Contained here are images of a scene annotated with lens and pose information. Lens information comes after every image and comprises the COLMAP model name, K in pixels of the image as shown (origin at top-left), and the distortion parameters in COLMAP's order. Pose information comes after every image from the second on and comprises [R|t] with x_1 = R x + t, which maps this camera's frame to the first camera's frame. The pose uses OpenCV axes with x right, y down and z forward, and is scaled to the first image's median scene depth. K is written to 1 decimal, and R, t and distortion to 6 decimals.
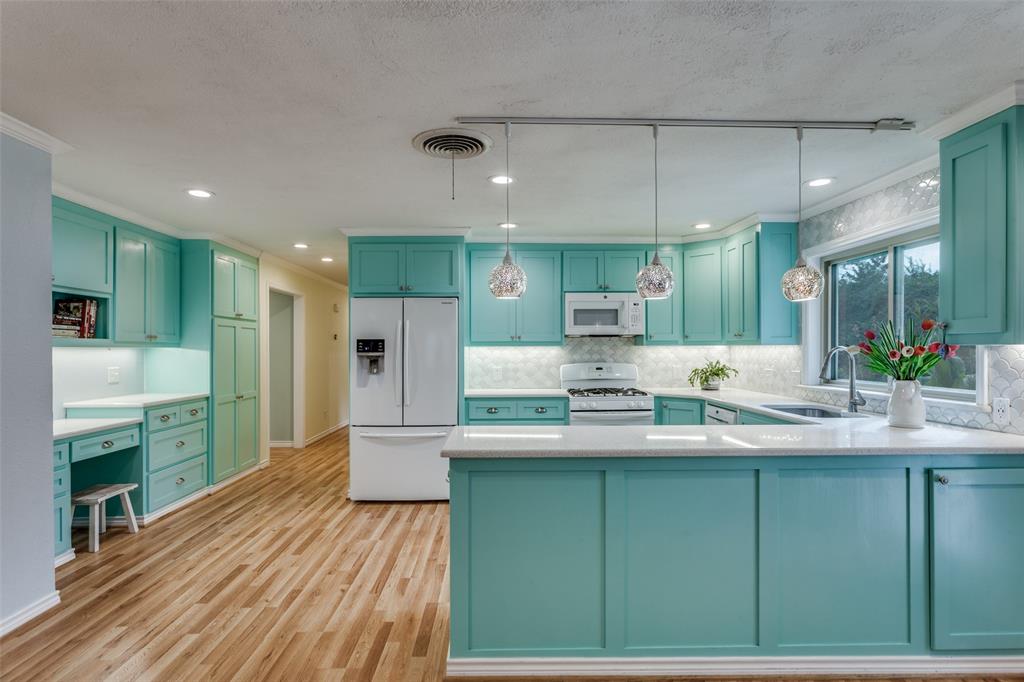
lens RADIAL K [[550.1, 0, 512.2], [0, 550.1, 347.3], [0, 0, 1]] dist [-0.009093, 0.007758]
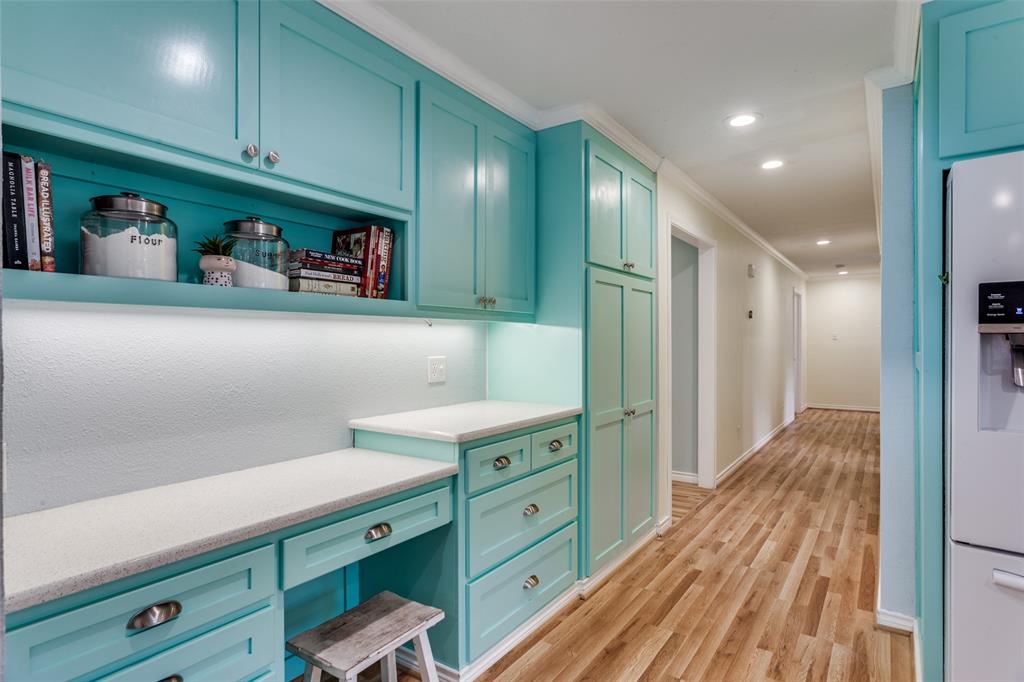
lens RADIAL K [[550.1, 0, 516.2], [0, 550.1, 346.2], [0, 0, 1]] dist [-0.009093, 0.007758]
pose [[0.813625, 0.007179, -0.581346, -0.314868], [0.001875, 0.999886, 0.014973, 0.017173], [0.581387, -0.013272, 0.813519, 0.568201]]
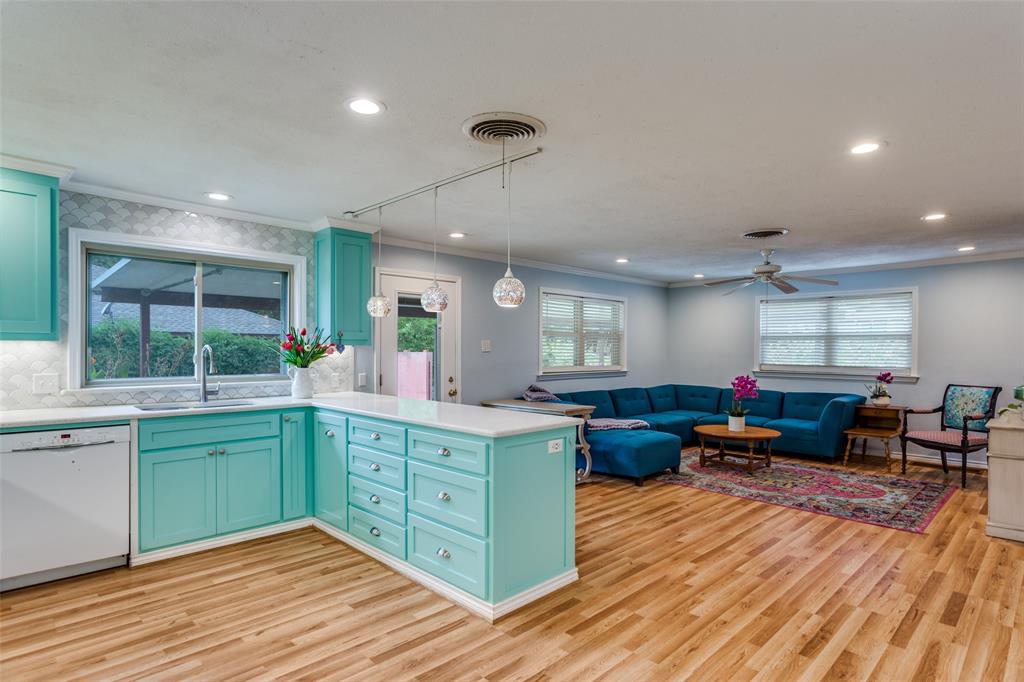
lens RADIAL K [[550.1, 0, 504.5], [0, 550.1, 351.4], [0, 0, 1]] dist [-0.009093, 0.007758]
pose [[-0.675599, -0.005148, 0.737251, -0.481642], [-0.006103, 0.999980, 0.001390, 0.005075], [-0.737244, -0.003560, -0.675618, 0.980953]]
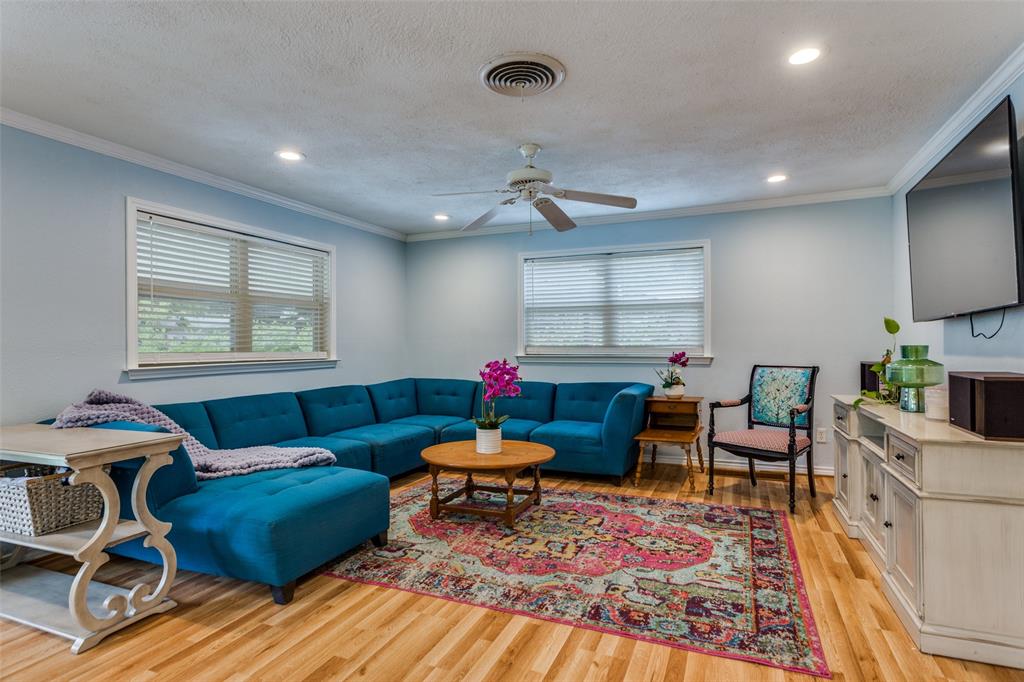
lens RADIAL K [[550.1, 0, 507.9], [0, 550.1, 335.1], [0, 0, 1]] dist [-0.009093, 0.007758]
pose [[-0.907902, 0.014572, 0.418930, -0.250618], [0.007627, 0.999804, -0.018247, 0.039387], [-0.419113, -0.013371, -0.907835, 0.398686]]
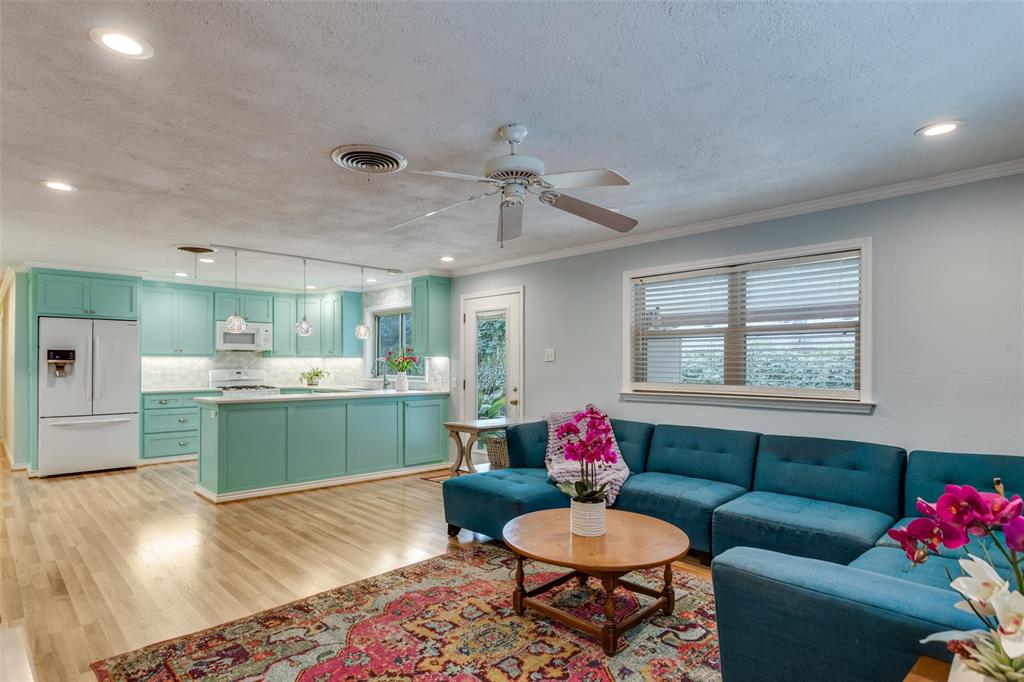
lens RADIAL K [[550.1, 0, 512.5], [0, 550.1, 365.8], [0, 0, 1]] dist [-0.009093, 0.007758]
pose [[0.736143, 0.000146, 0.676826, -0.348414], [-0.004099, 0.999983, 0.004242, 0.012321], [-0.676814, -0.005898, 0.736131, -0.684634]]
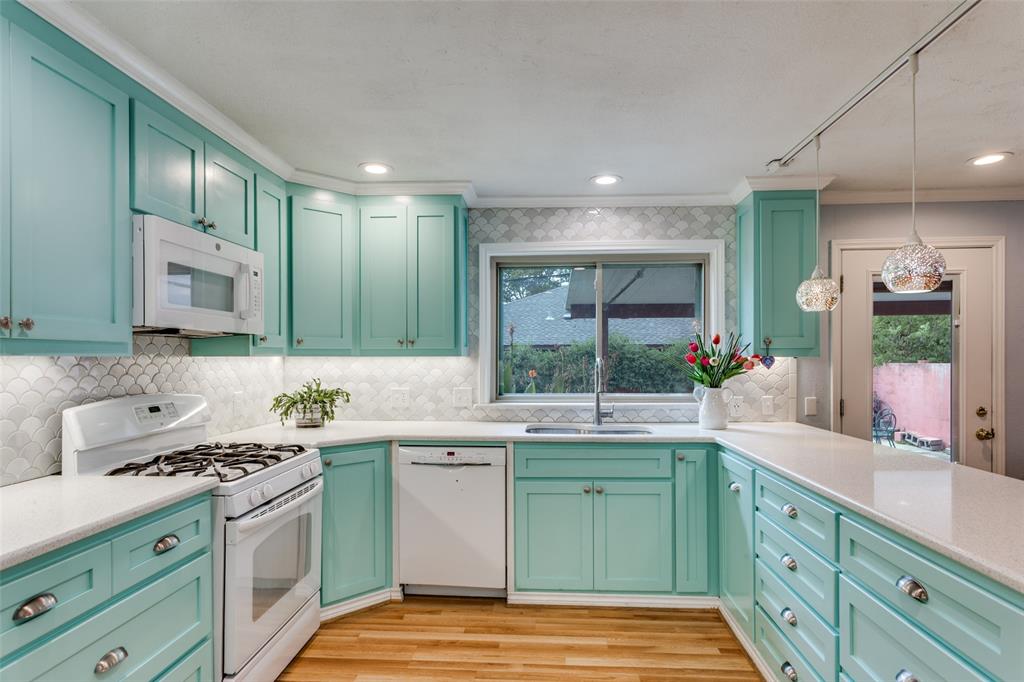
lens RADIAL K [[550.1, 0, 516.2], [0, 550.1, 362.2], [0, 0, 1]] dist [-0.009093, 0.007758]
pose [[0.090800, -0.005687, 0.995853, -0.279921], [0.000804, 0.999984, 0.005638, 0.000046], [-0.995869, 0.000289, 0.090803, 0.791096]]
